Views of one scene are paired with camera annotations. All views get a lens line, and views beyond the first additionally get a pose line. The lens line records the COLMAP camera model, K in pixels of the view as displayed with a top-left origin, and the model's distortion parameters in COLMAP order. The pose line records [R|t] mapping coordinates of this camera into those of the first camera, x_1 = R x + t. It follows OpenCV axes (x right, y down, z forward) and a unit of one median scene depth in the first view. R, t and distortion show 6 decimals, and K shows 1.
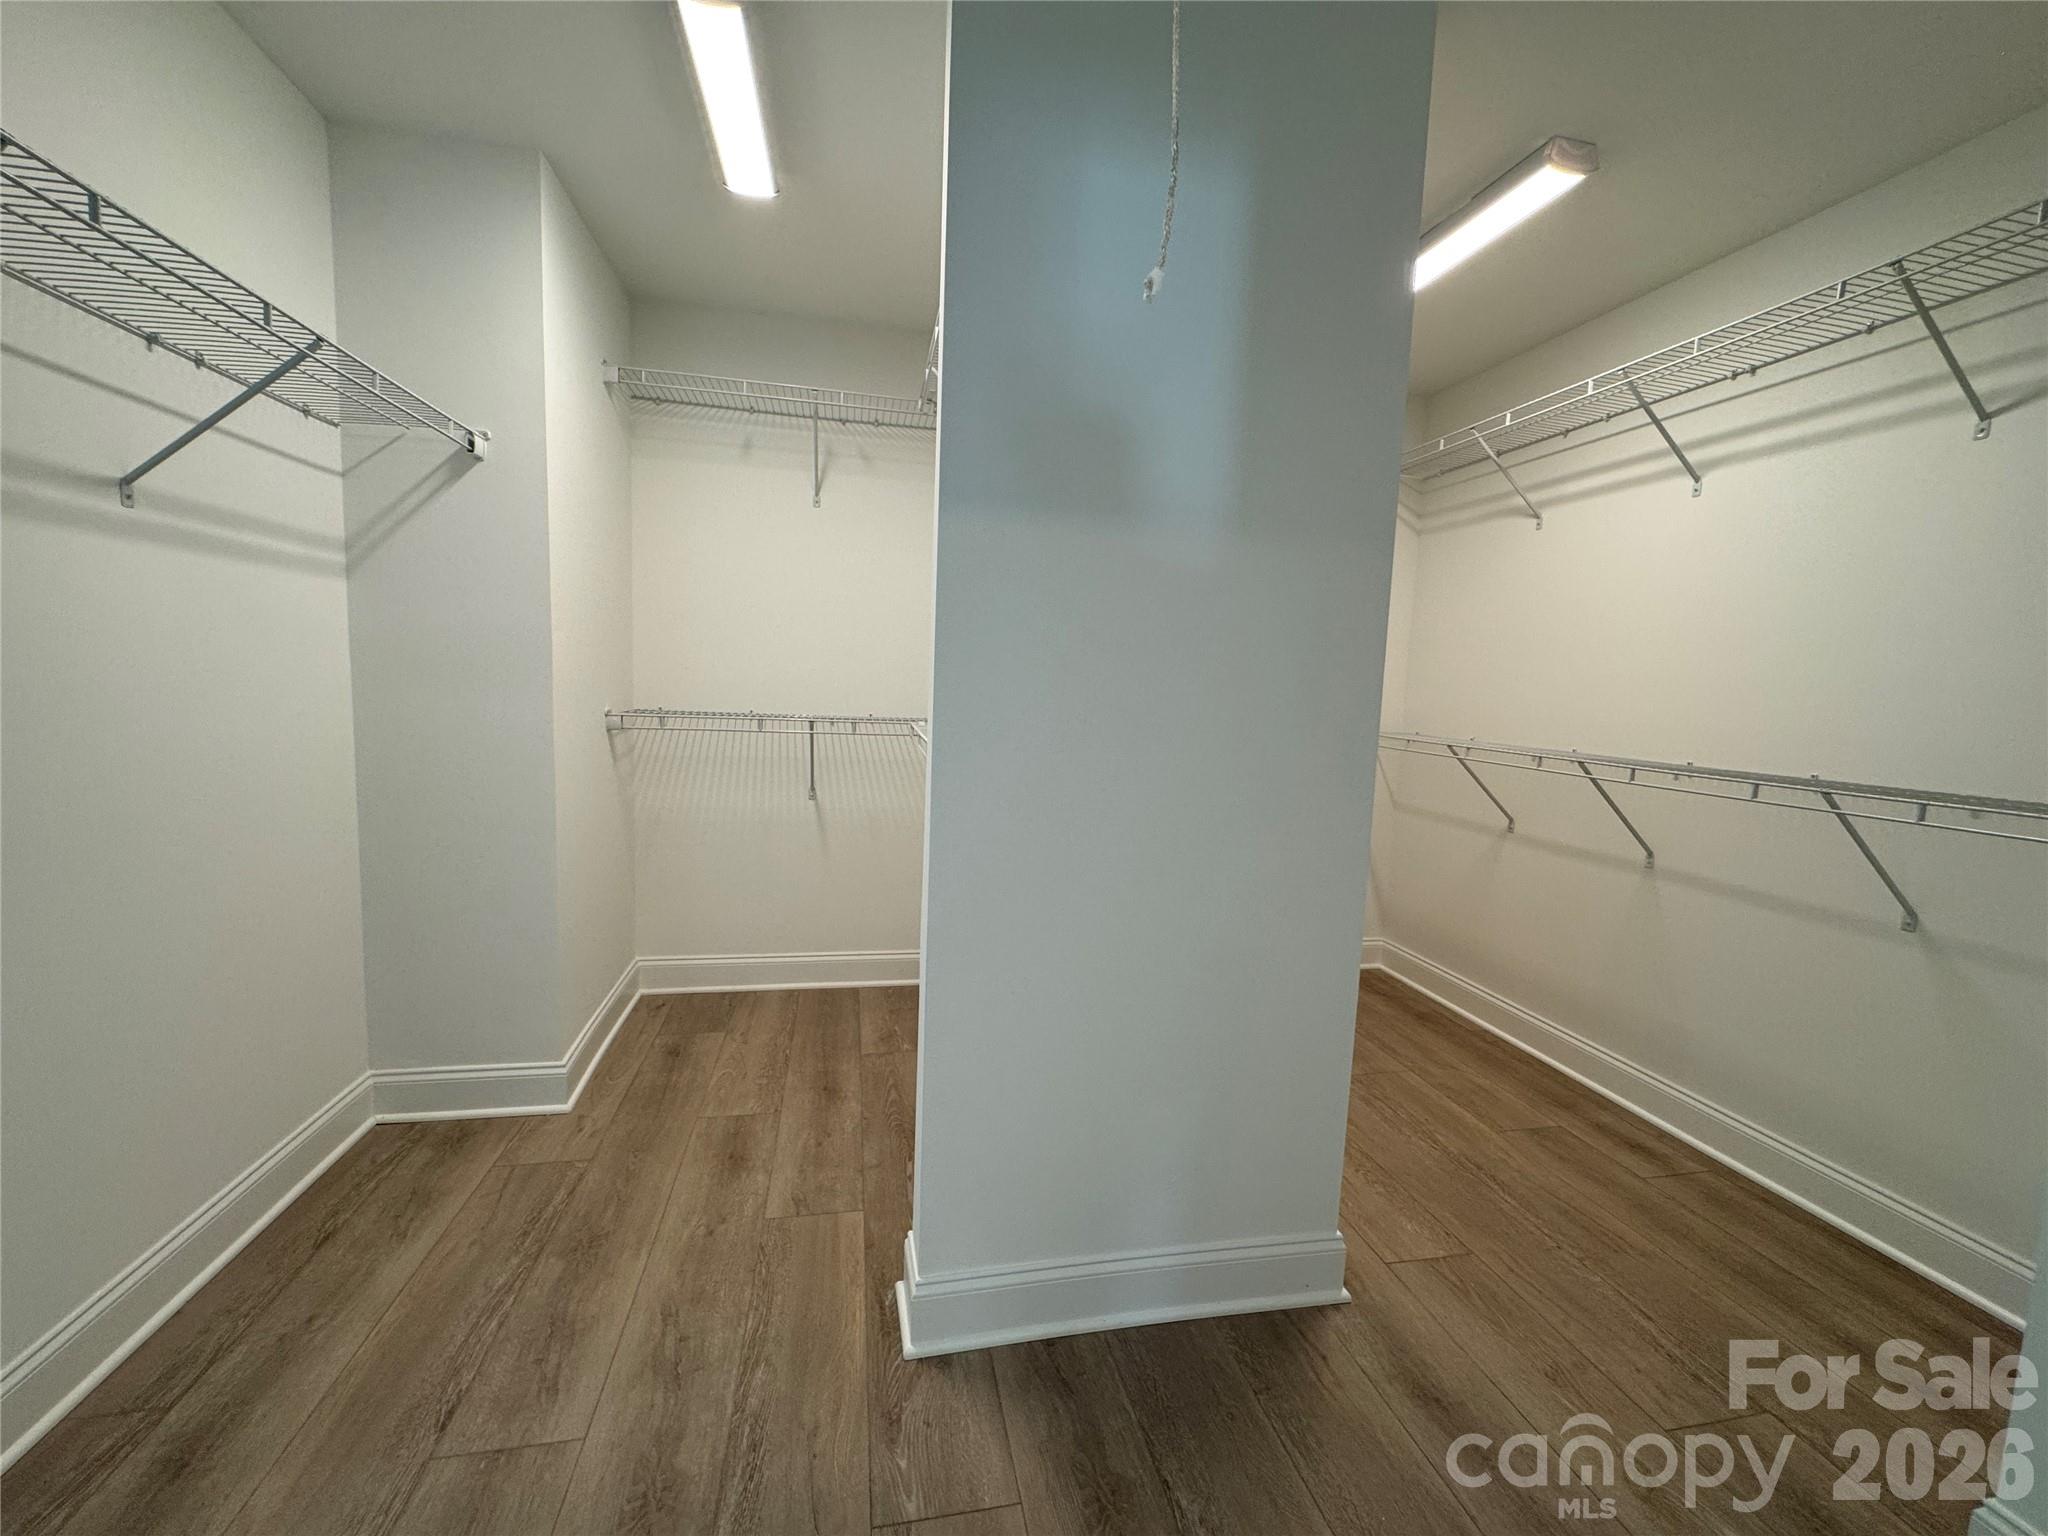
lens RADIAL K [[818.5, 0, 1022.7], [0, 818.5, 768.1], [0, 0, 1]] dist [-0.000681, -0.005124]
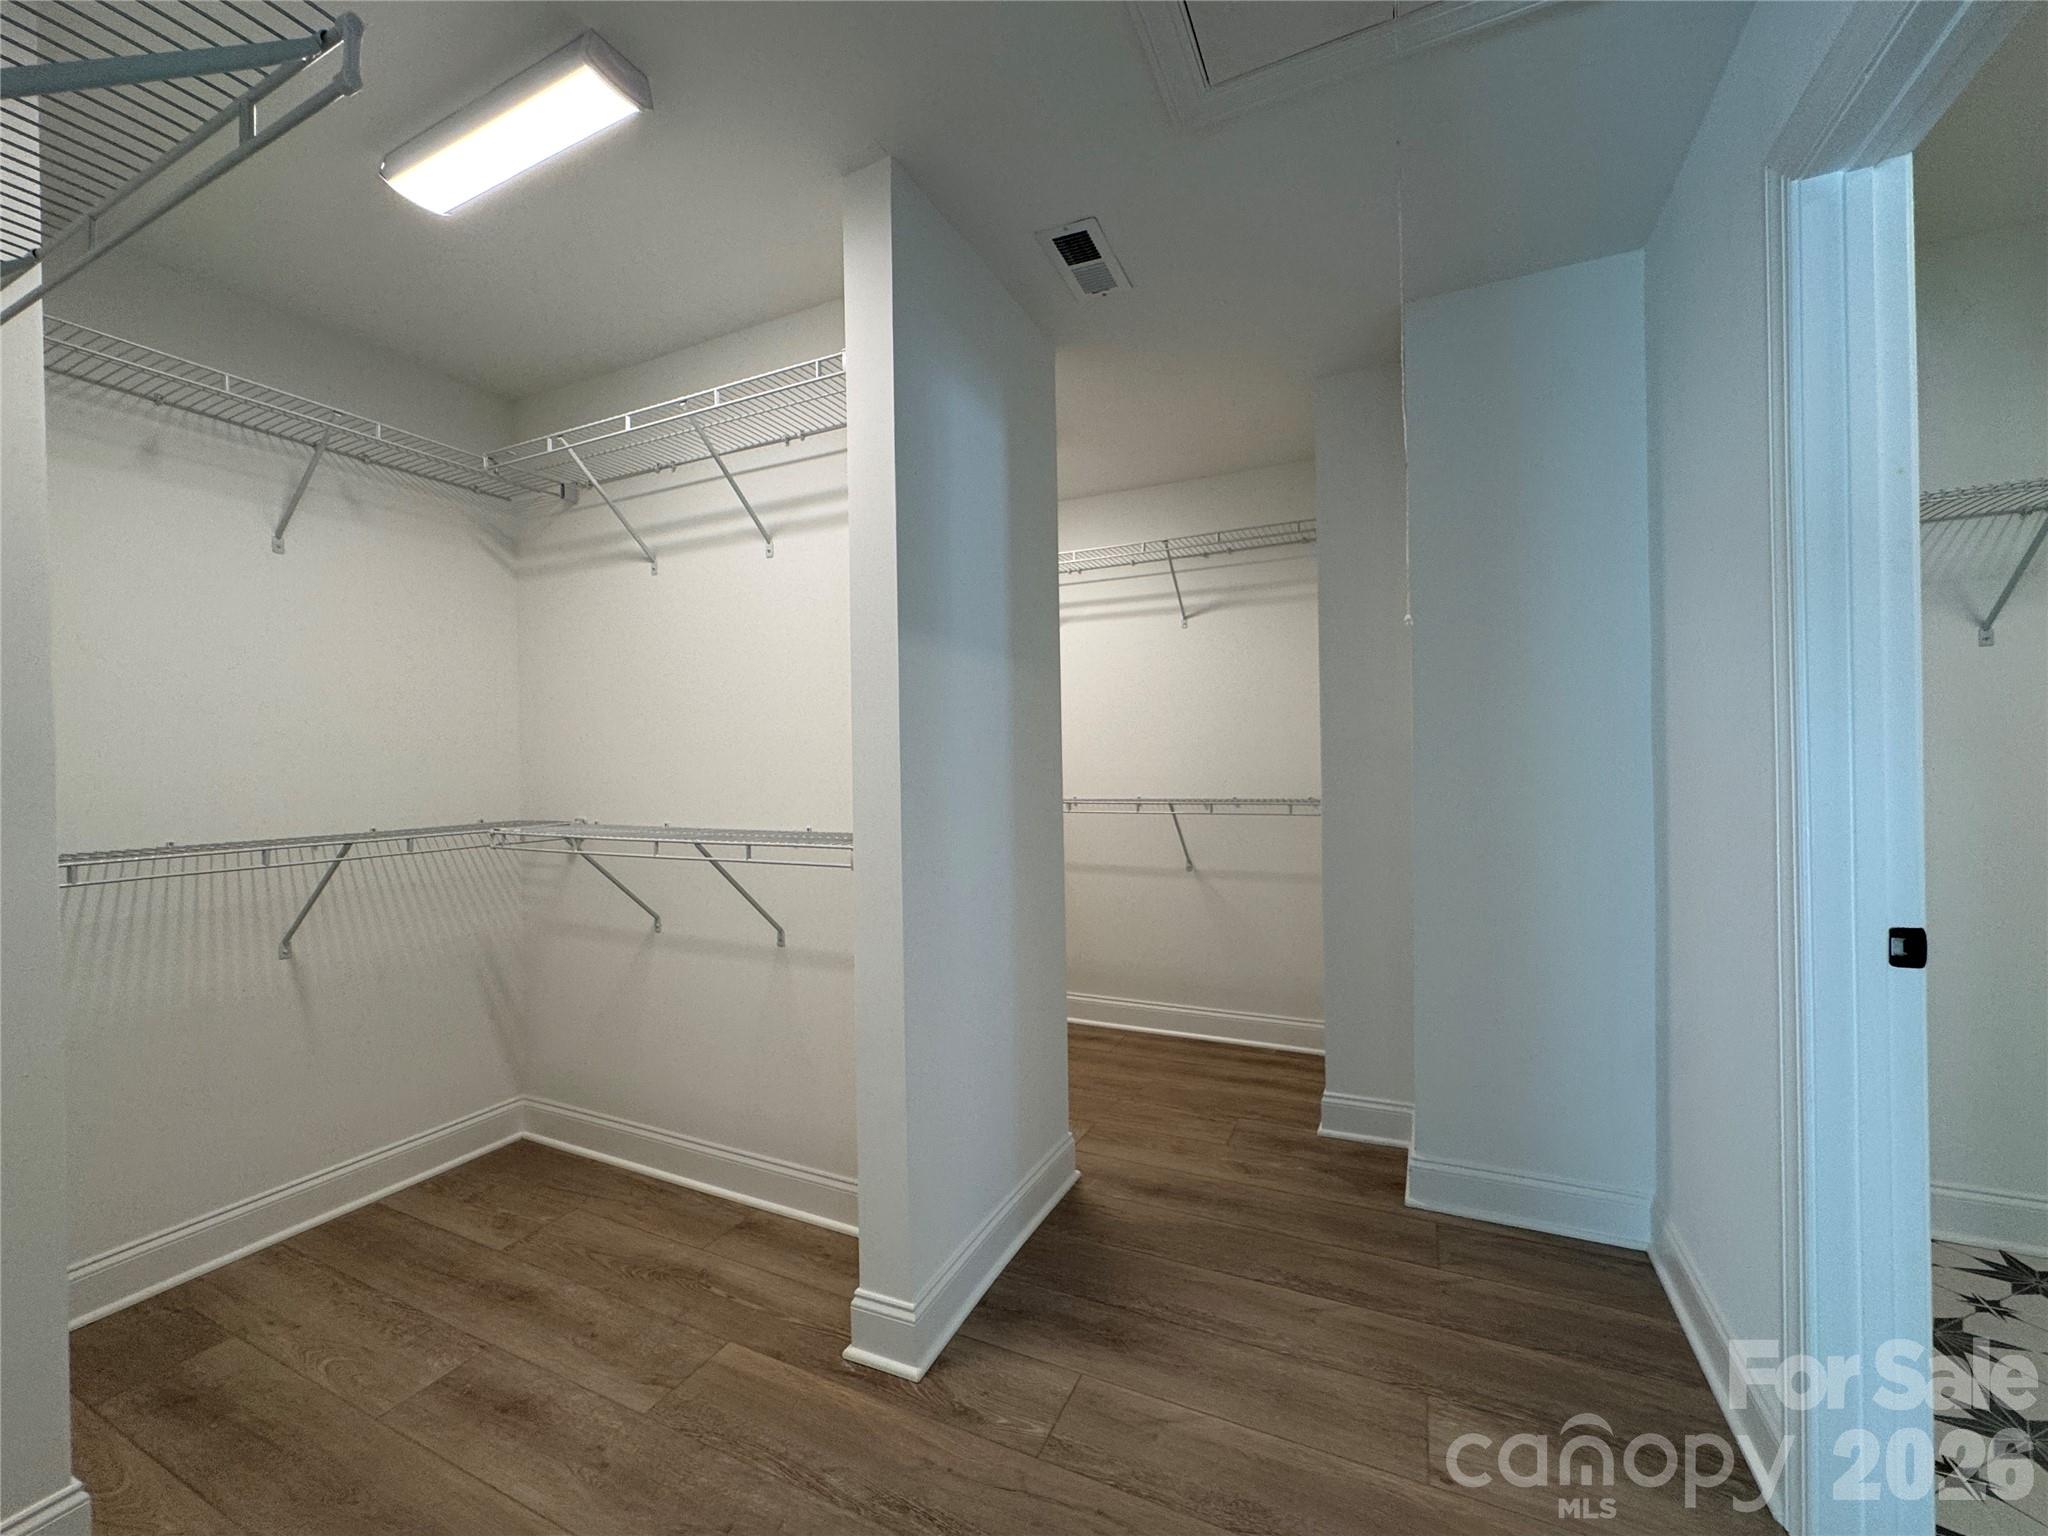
lens RADIAL K [[819.9, 0, 1023.0], [0, 819.9, 765.4], [0, 0, 1]] dist [-0.002579, 0.000005]
pose [[0.600323, -0.052224, 0.798051, -0.649195], [0.123701, 0.991920, -0.028142, -0.042212], [-0.790133, 0.115614, 0.601933, 0.085983]]
